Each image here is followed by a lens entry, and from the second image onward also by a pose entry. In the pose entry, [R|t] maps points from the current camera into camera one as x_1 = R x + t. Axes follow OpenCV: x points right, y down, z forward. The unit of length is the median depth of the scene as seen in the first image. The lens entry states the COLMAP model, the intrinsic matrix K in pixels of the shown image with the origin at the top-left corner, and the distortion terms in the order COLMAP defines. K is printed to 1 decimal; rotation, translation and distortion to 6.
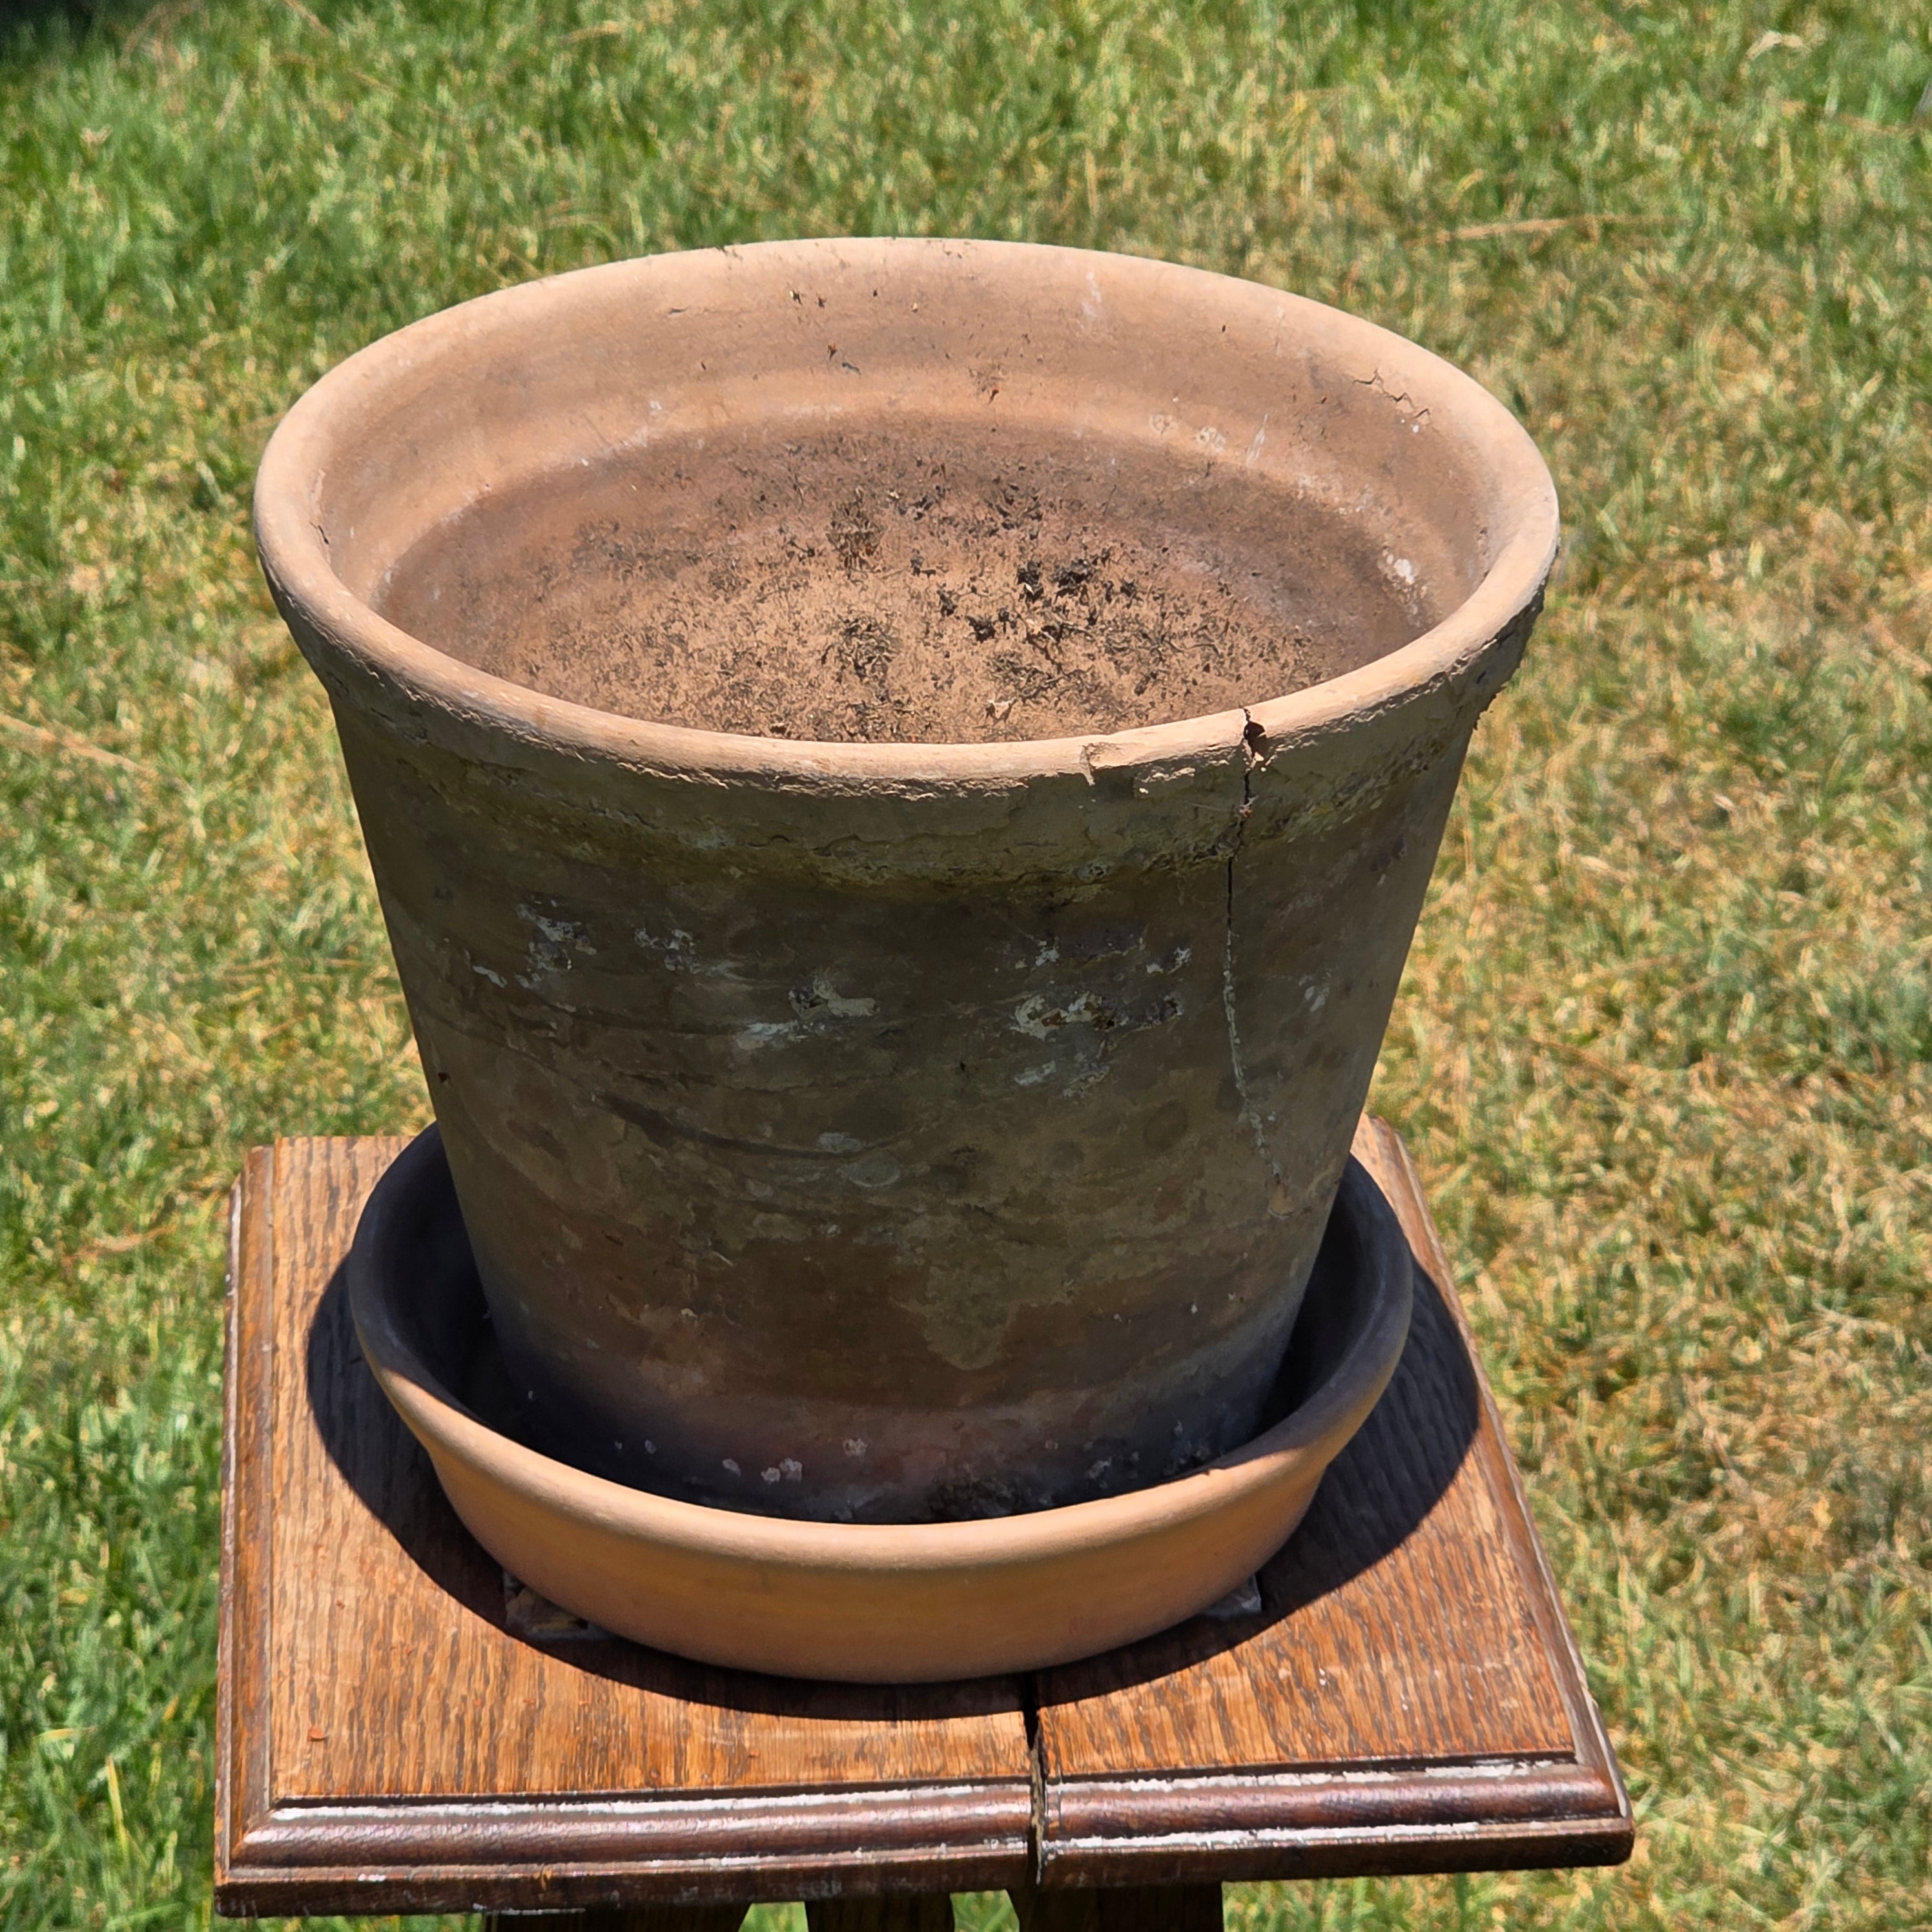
lens RADIAL K [[5985.6, 0, 931.7], [0, 5985.6, 920.3], [0, 0, 1]] dist [-1.693175, 35.722715]
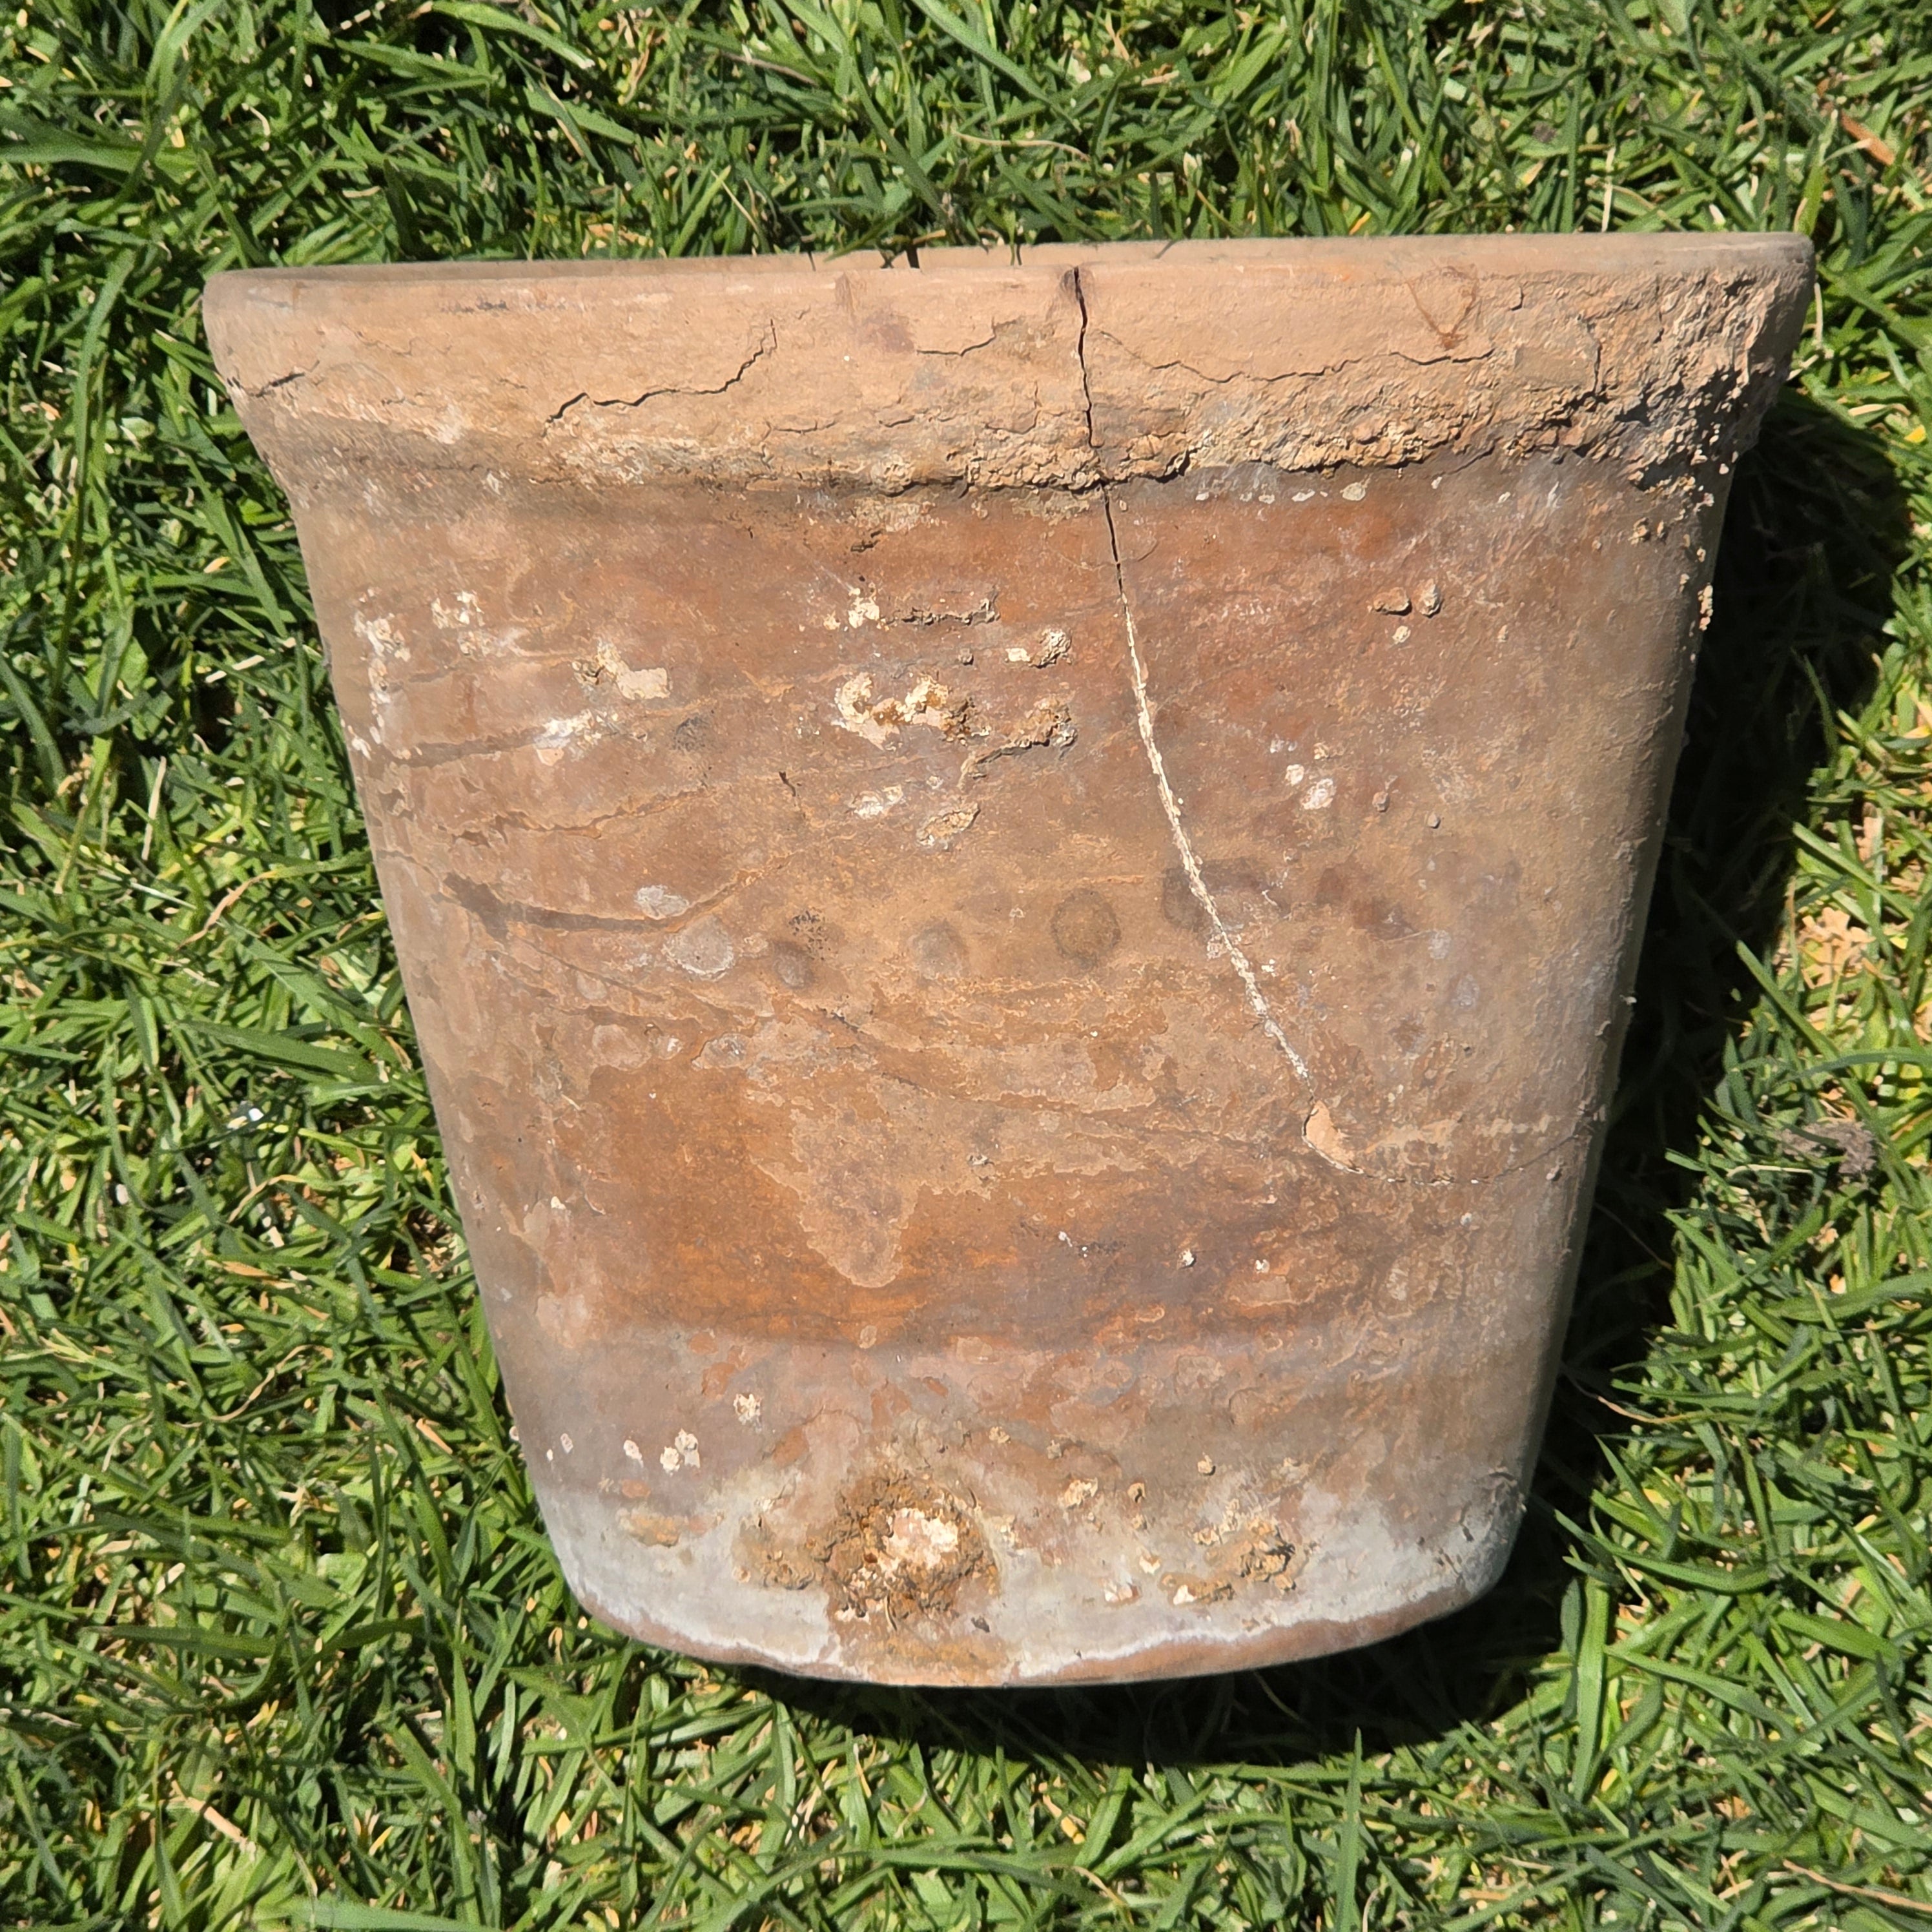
lens RADIAL K [[5985.6, 0, 931.7], [0, 5985.6, 920.3], [0, 0, 1]] dist [-1.693175, 35.722715]
pose [[0.903216, 0.011345, -0.429037, 0.348995], [-0.161666, 0.935013, -0.315619, 0.277800], [0.397575, 0.354432, 0.846352, 0.349682]]
